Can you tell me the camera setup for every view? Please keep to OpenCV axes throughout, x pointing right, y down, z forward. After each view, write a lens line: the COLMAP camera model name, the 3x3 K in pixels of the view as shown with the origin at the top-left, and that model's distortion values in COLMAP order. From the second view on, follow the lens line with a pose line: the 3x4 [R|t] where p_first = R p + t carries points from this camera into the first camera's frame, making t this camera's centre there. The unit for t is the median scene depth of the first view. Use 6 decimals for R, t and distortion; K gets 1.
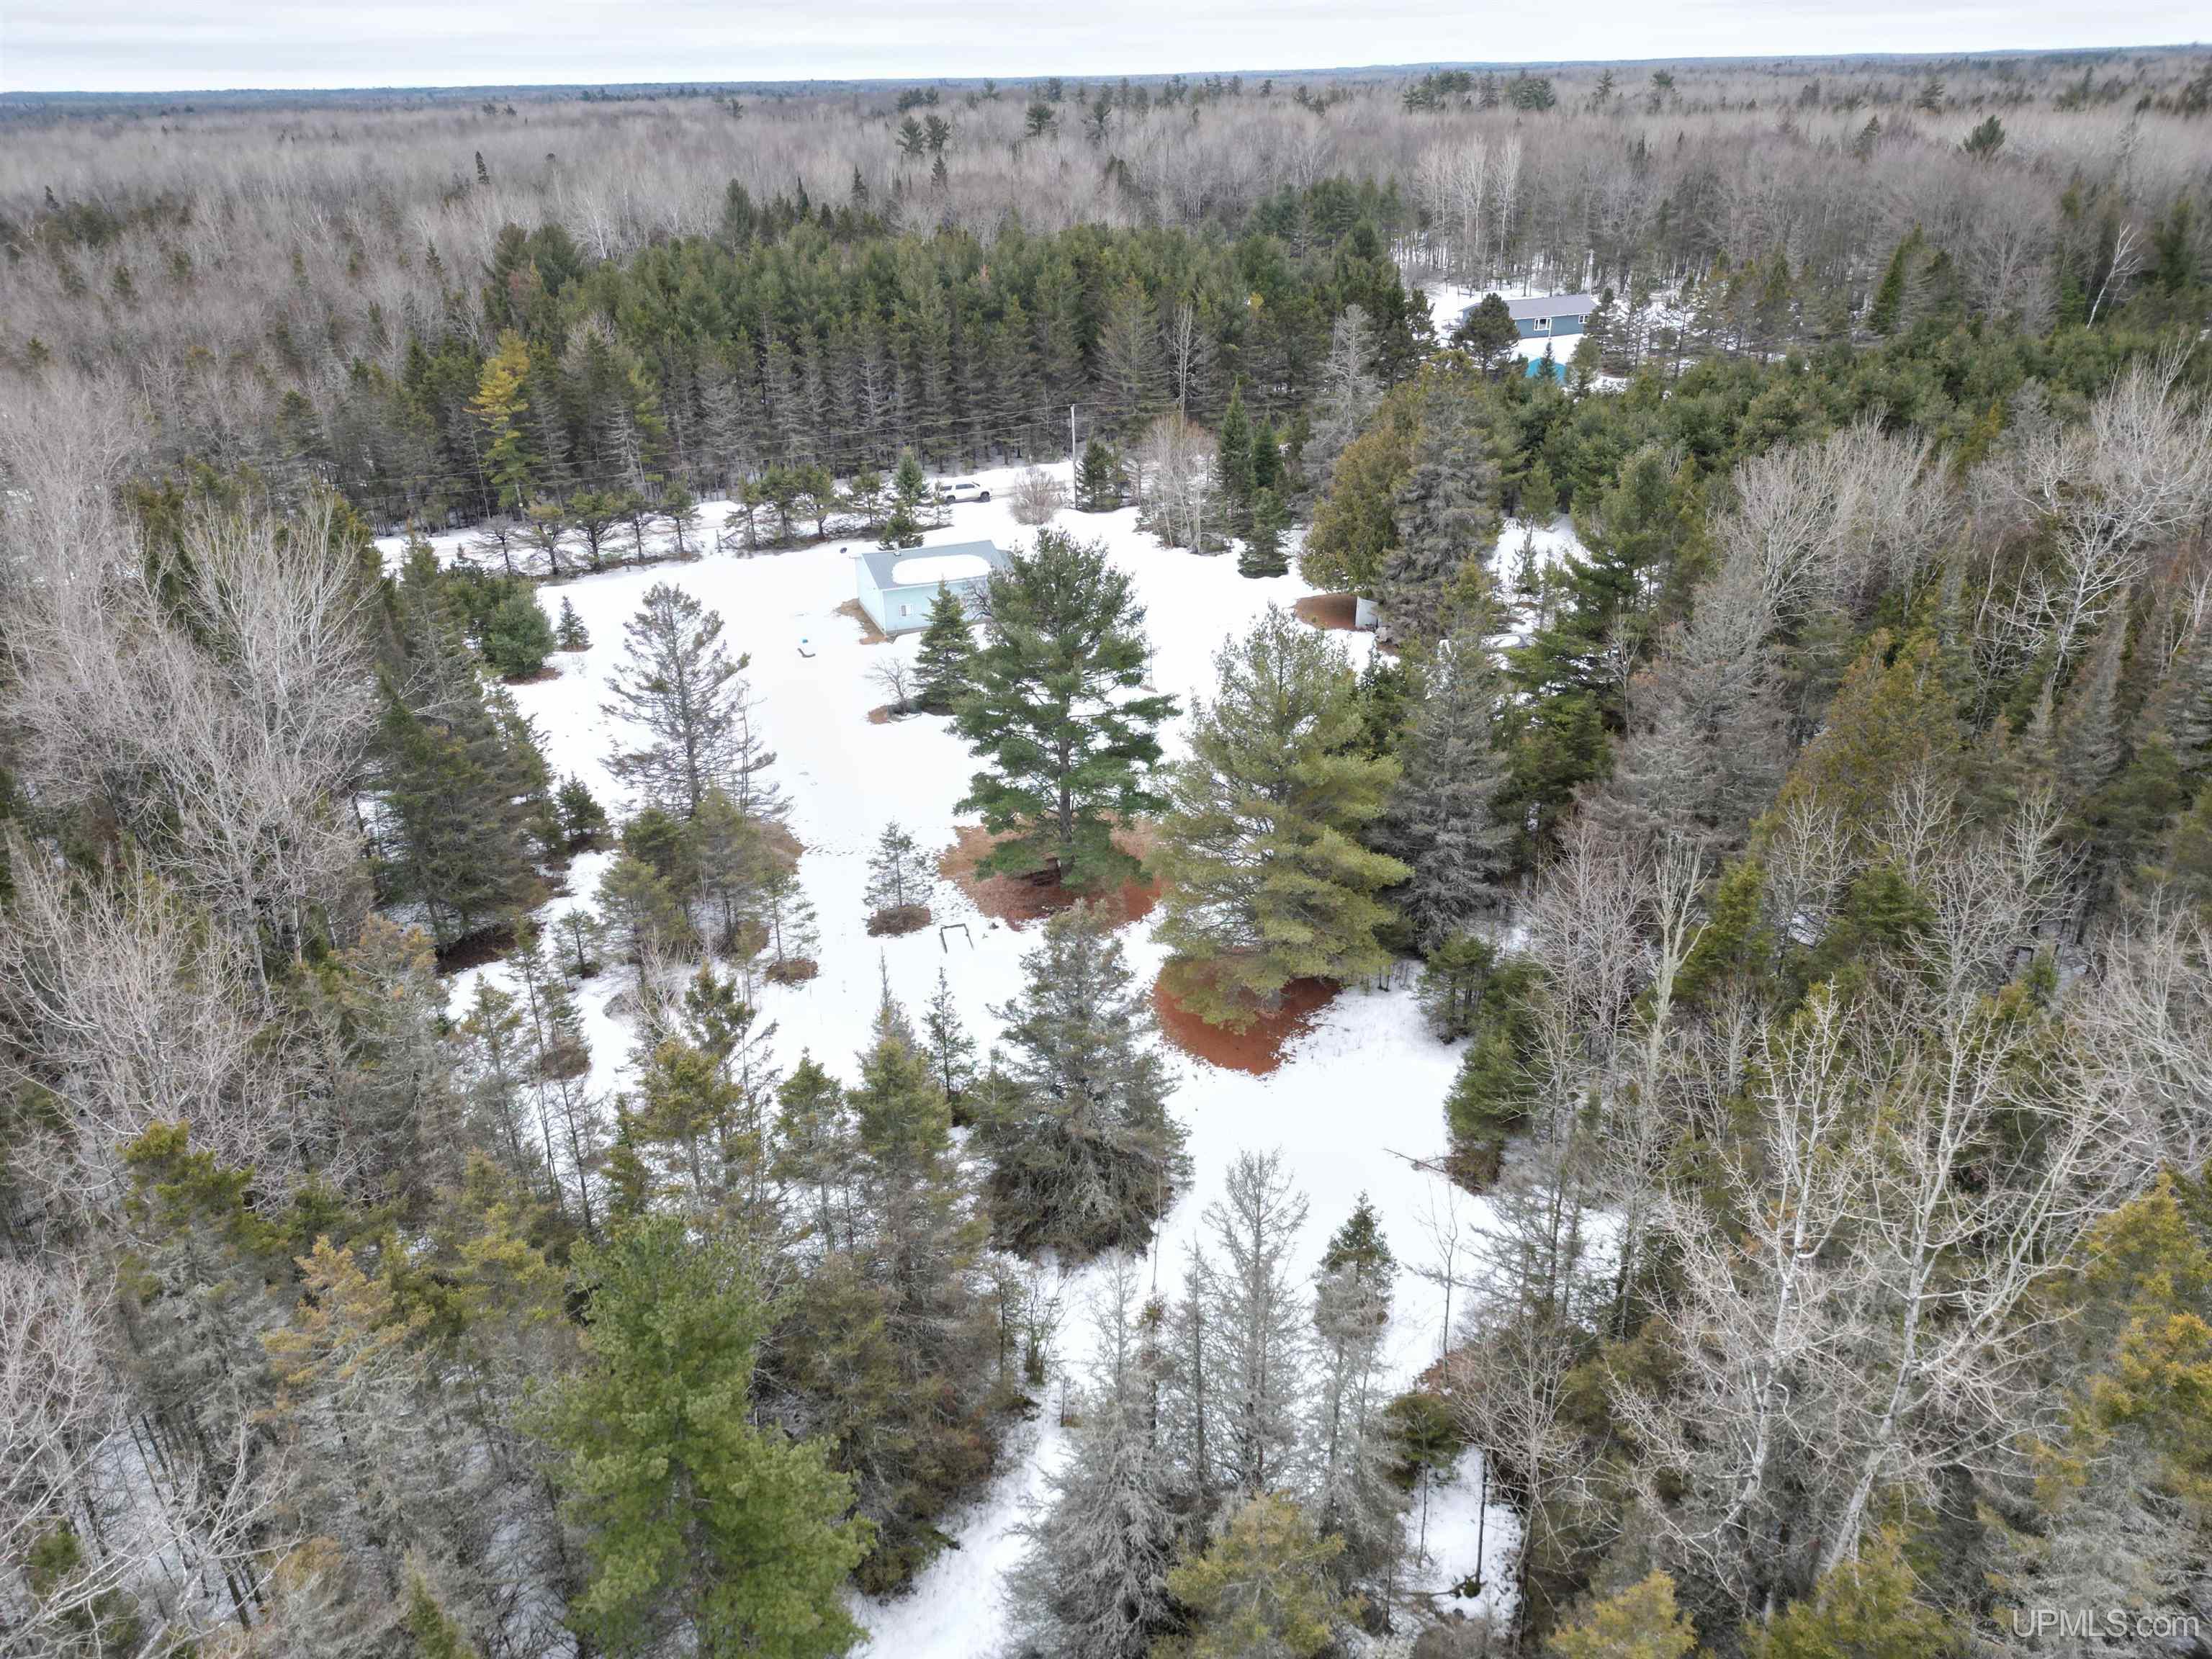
lens RADIAL K [[1541.4, 0, 1118.6], [0, 1541.4, 832.8], [0, 0, 1]] dist [0.064760, -0.055367]
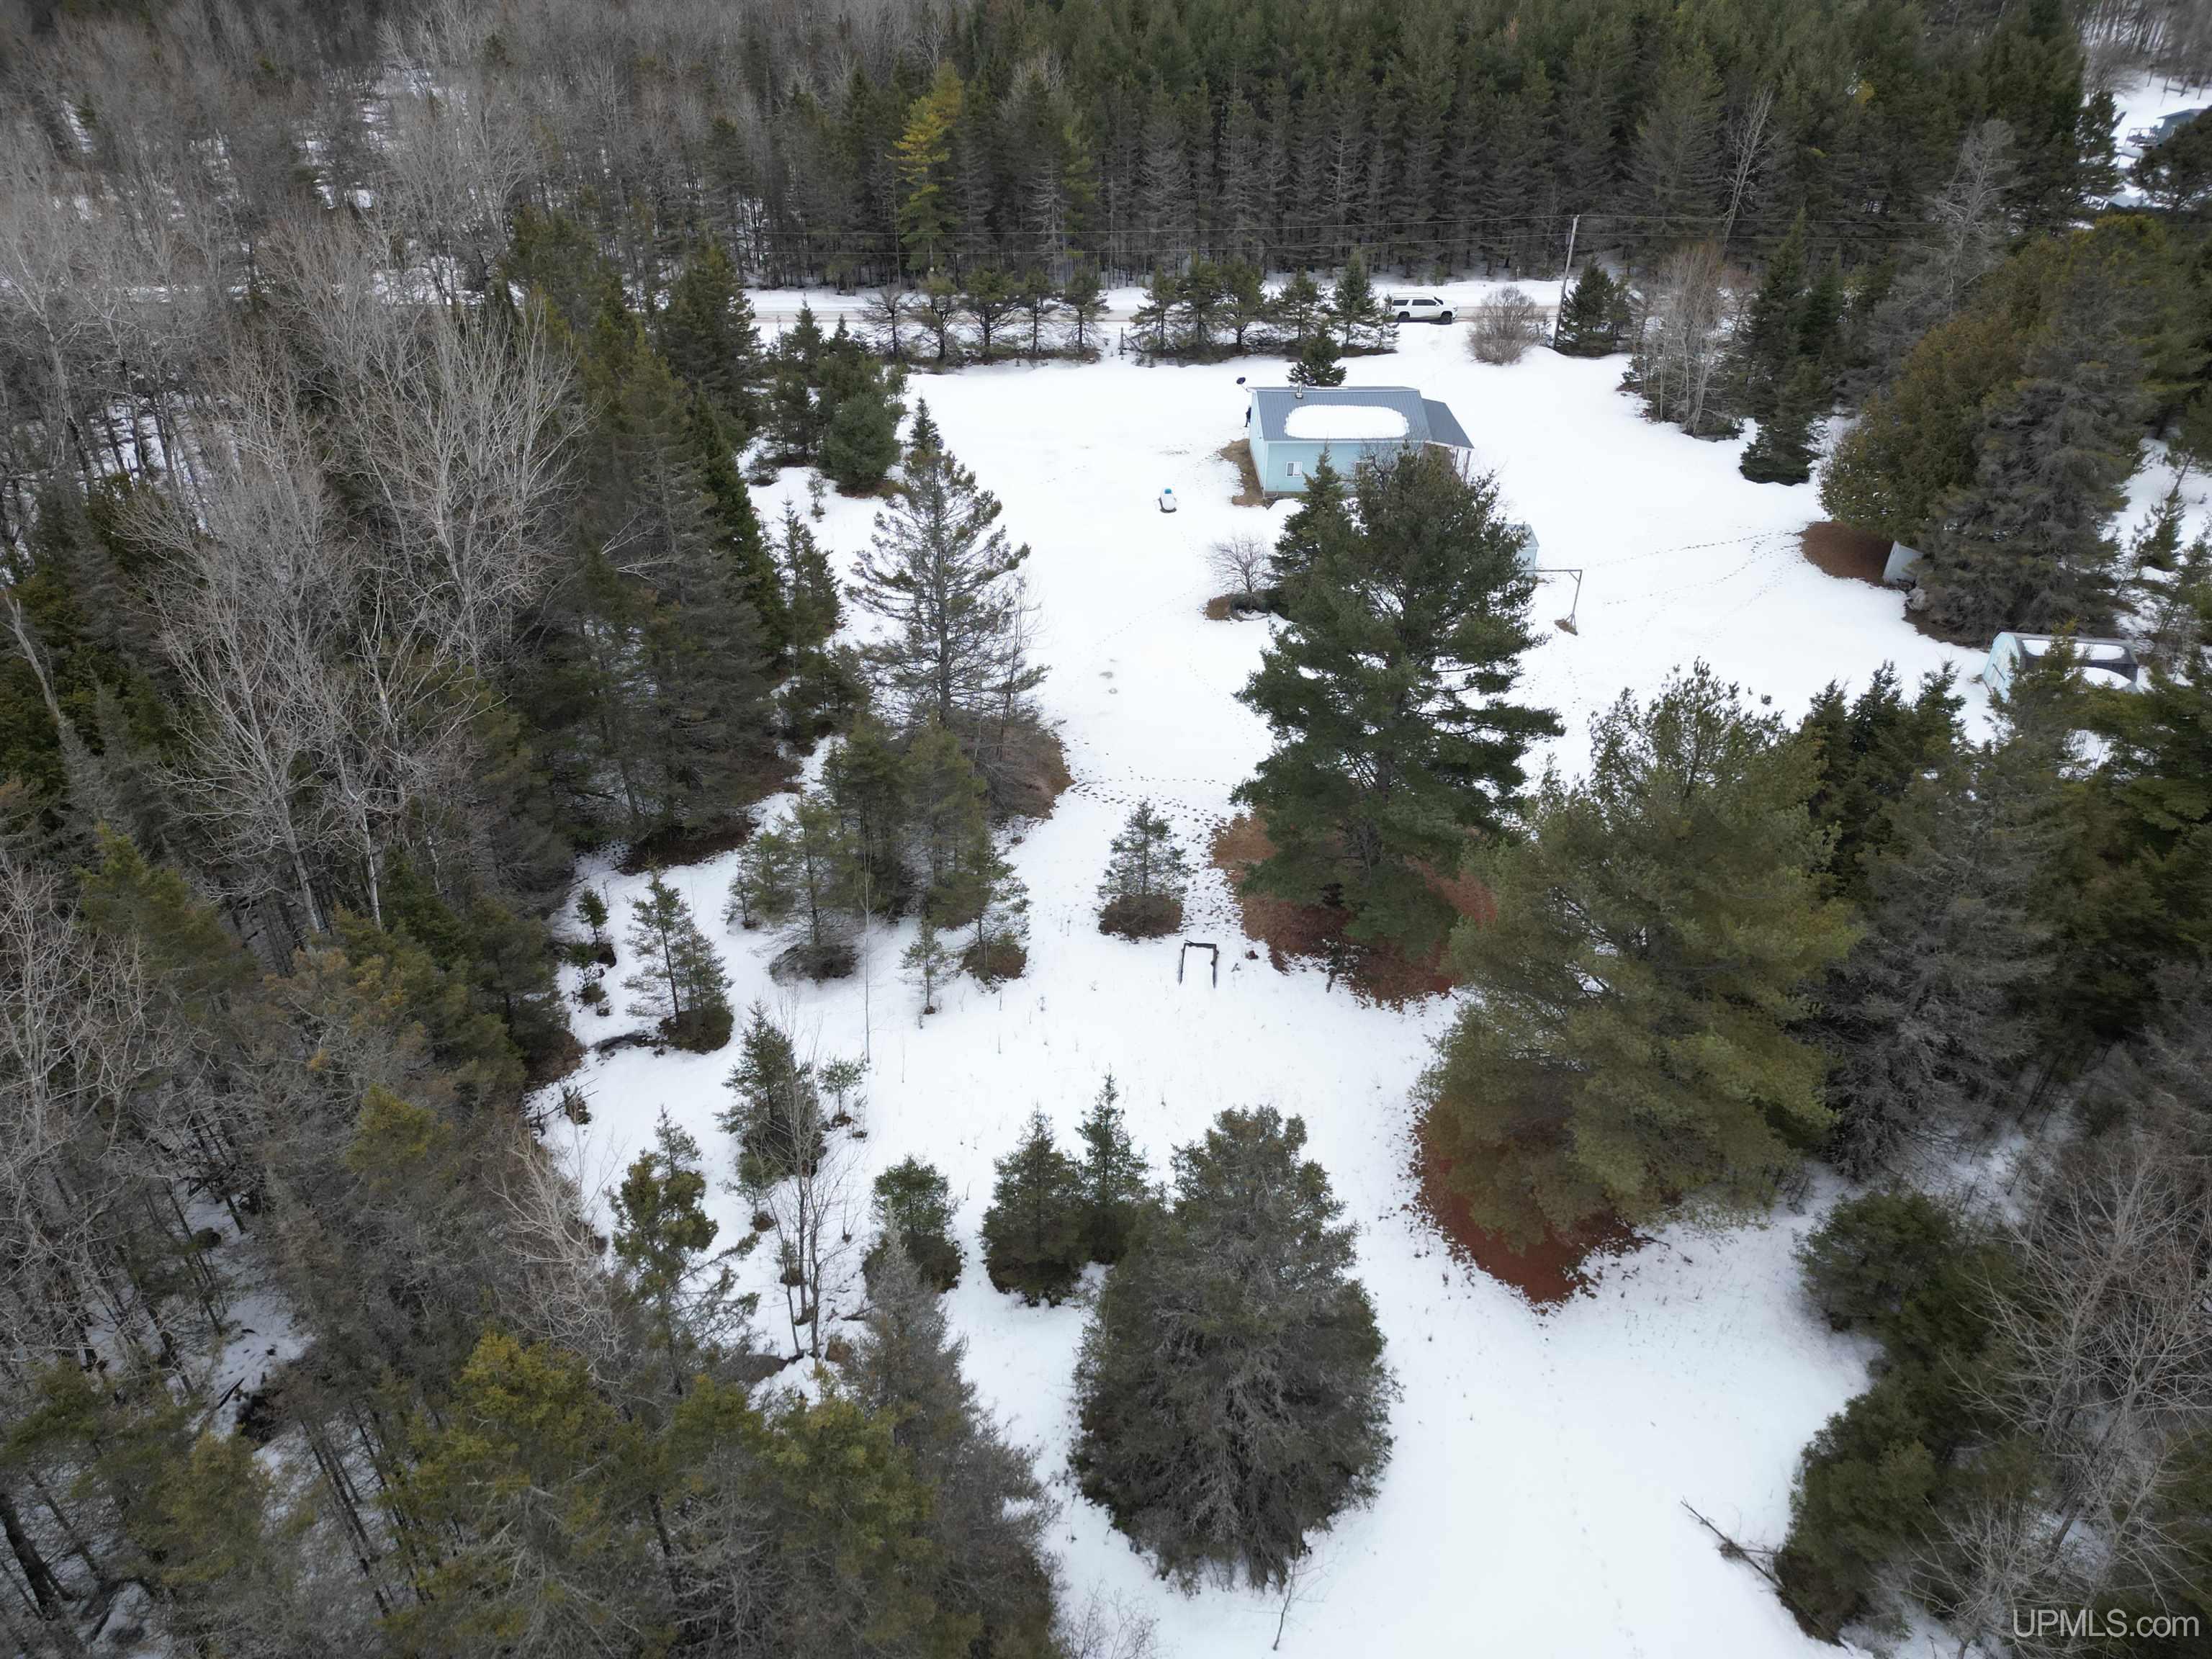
lens RADIAL K [[1541.4, 0, 1110.3], [0, 1541.4, 809.8], [0, 0, 1]] dist [0.064760, -0.055367]
pose [[0.940070, 0.209803, -0.268795, 0.026685], [-0.171145, 0.972130, 0.160226, -0.073119], [0.294919, -0.104621, 0.949777, 0.149139]]
